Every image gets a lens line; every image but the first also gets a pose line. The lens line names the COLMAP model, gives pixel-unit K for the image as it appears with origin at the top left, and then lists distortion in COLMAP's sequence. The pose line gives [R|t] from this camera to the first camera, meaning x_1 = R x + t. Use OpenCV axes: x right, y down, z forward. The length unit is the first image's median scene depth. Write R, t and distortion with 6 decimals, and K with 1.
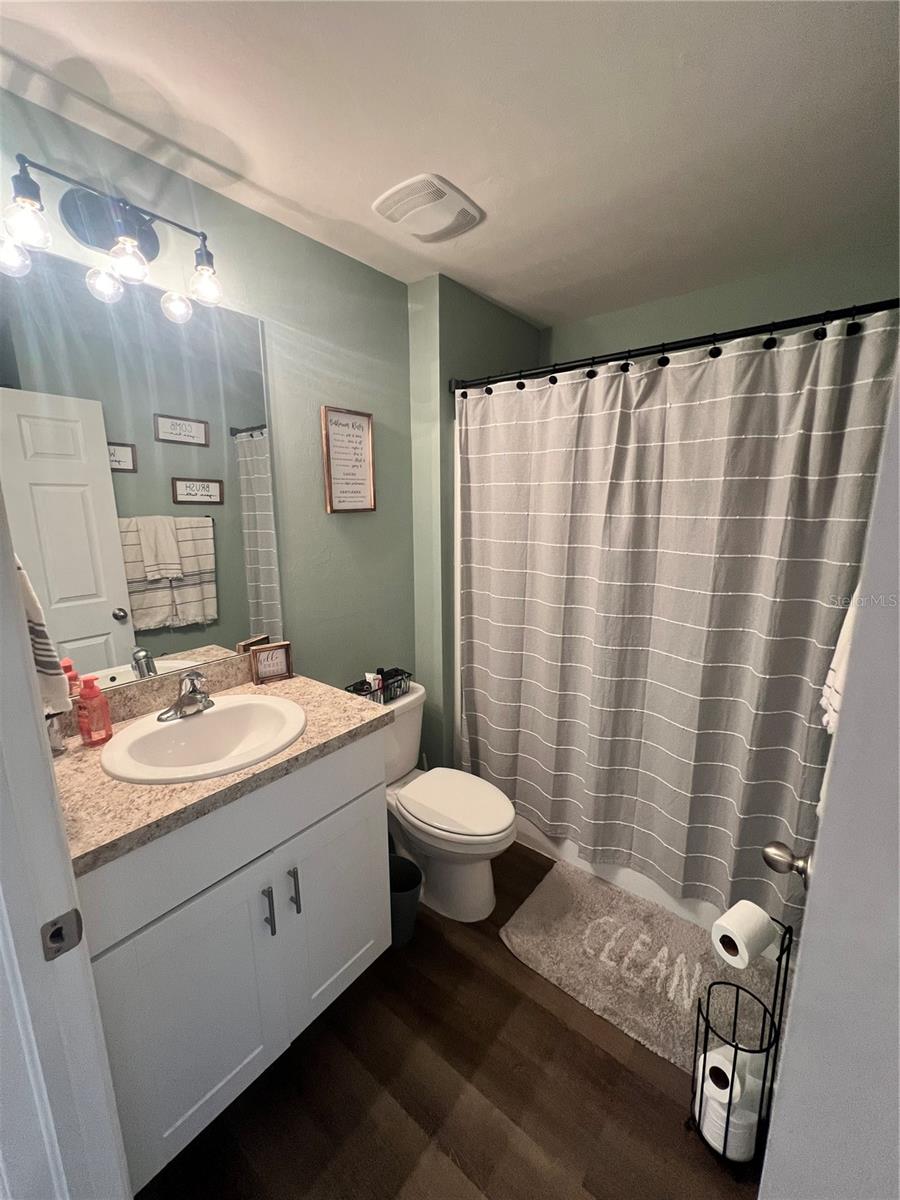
lens RADIAL K [[480.5, 0, 453.6], [0, 480.5, 597.4], [0, 0, 1]] dist [-0.001397, 0.000296]
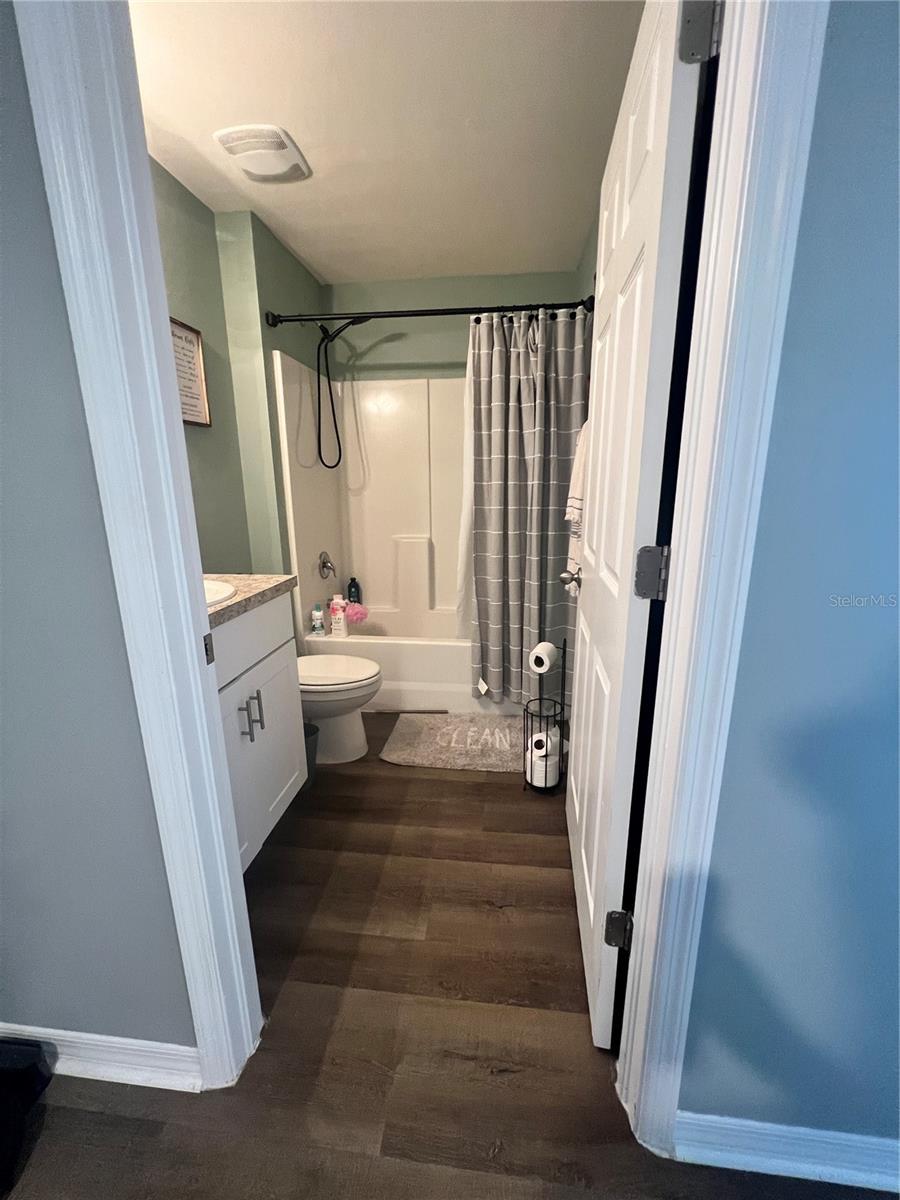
lens RADIAL K [[485.0, 0, 447.3], [0, 485.0, 600.6], [0, 0, 1]] dist [-0.001820, 0.000423]
pose [[0.850549, -0.124845, 0.510862, -0.404519], [0.106982, 0.992176, 0.064351, 0.240425], [-0.514899, -0.000081, 0.857251, -0.237251]]
